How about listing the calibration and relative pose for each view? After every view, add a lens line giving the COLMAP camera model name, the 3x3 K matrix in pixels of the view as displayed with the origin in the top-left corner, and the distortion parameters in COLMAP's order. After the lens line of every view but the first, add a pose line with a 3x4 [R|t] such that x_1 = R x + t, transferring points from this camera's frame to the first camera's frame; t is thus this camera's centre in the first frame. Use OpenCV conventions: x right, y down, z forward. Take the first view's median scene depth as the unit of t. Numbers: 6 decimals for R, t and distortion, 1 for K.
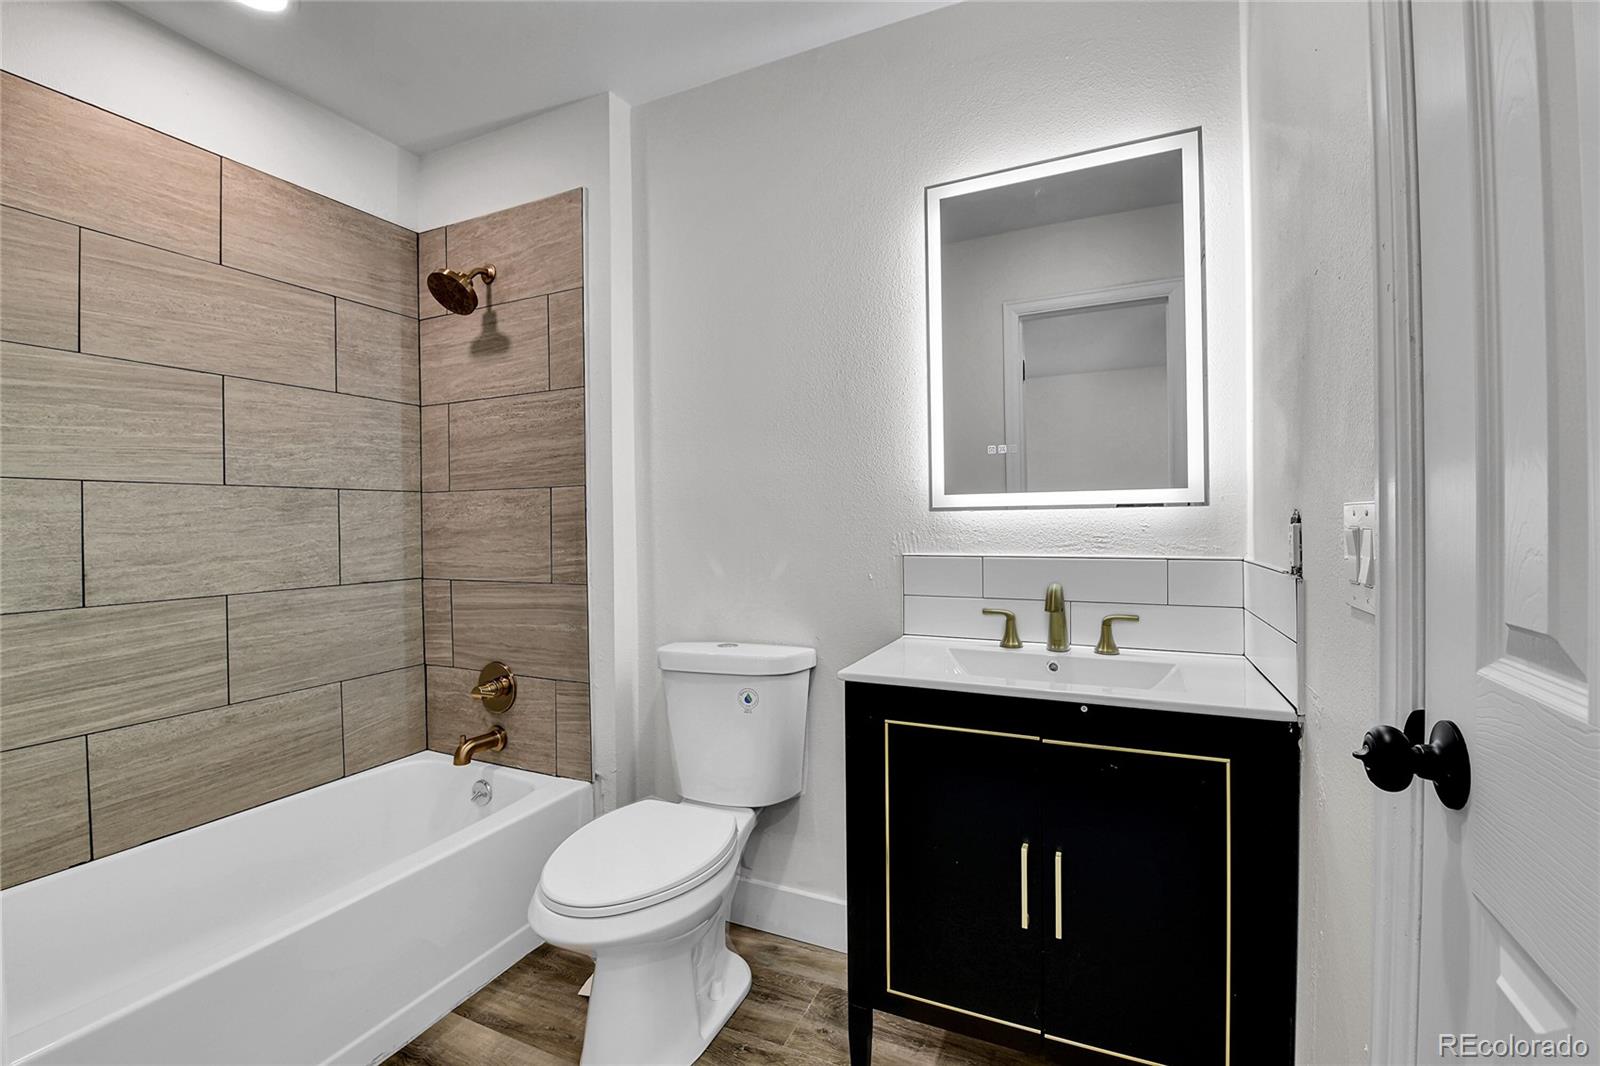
lens RADIAL K [[692.2, 0, 799.8], [0, 692.2, 523.1], [0, 0, 1]] dist [-0.004839, -0.008317]
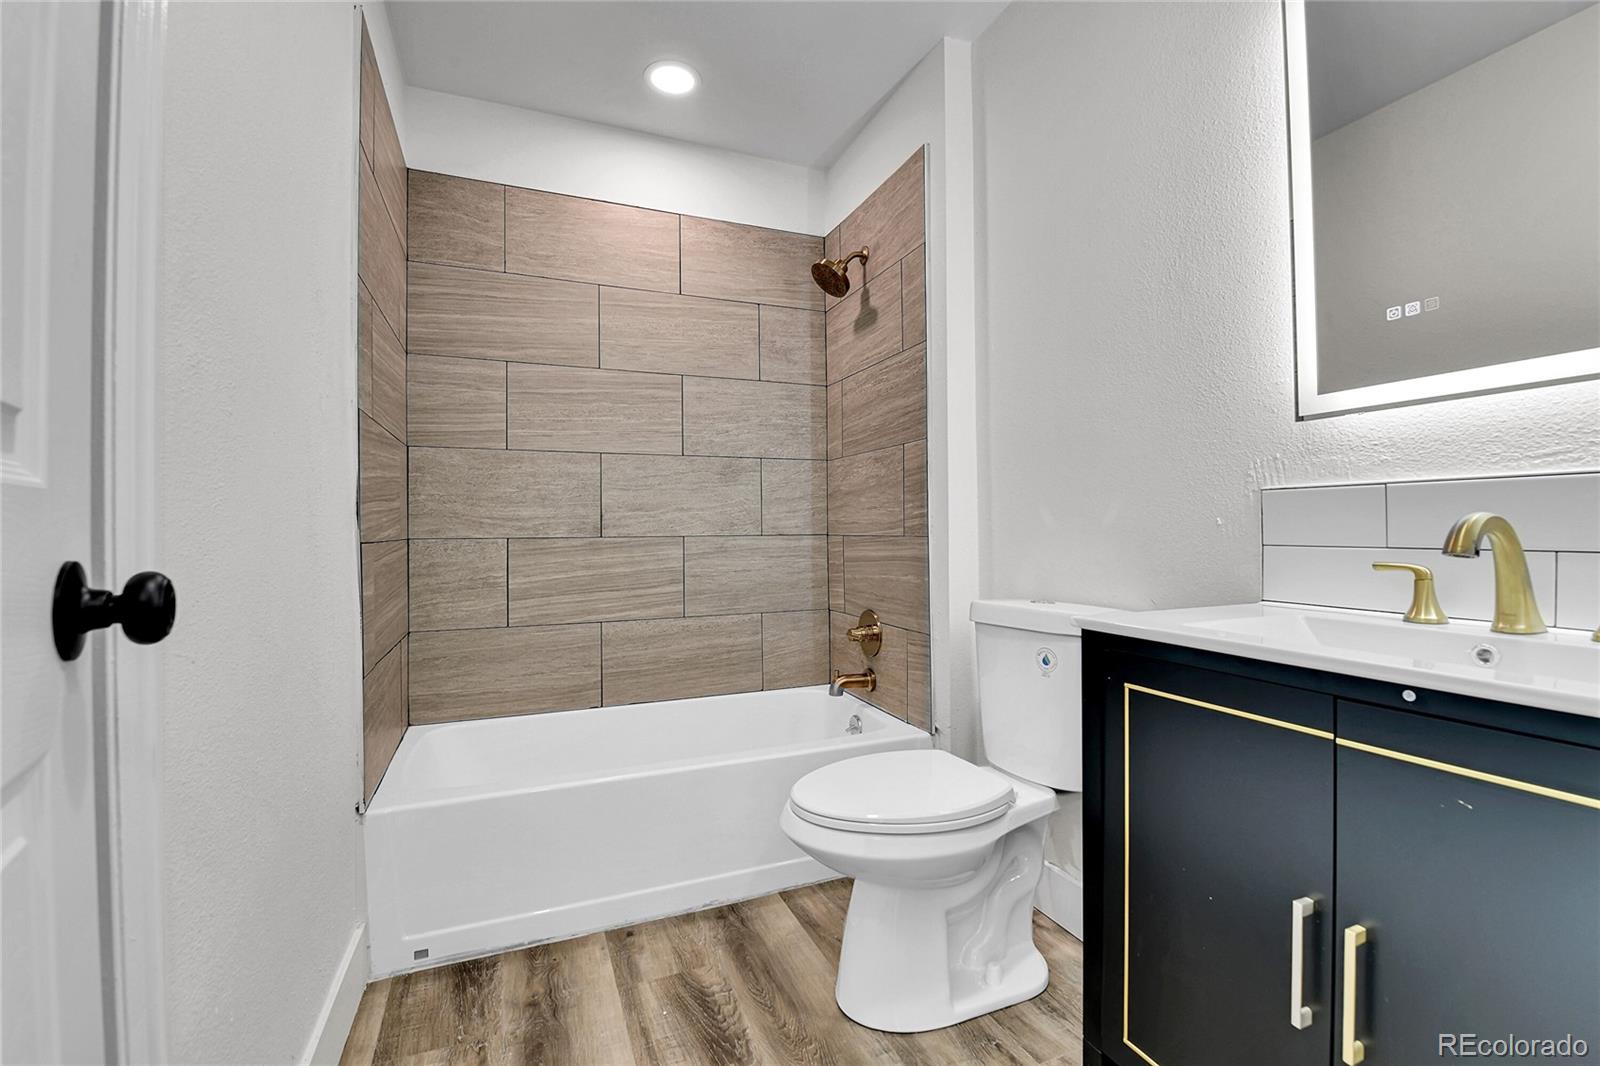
lens RADIAL K [[692.2, 0, 799.8], [0, 692.2, 523.1], [0, 0, 1]] dist [-0.004839, -0.008317]
pose [[0.738227, 0.002573, -0.674548, 0.233446], [-0.003397, 0.999994, 0.000097, 0.069734], [0.674544, 0.002220, 0.738231, 0.128762]]
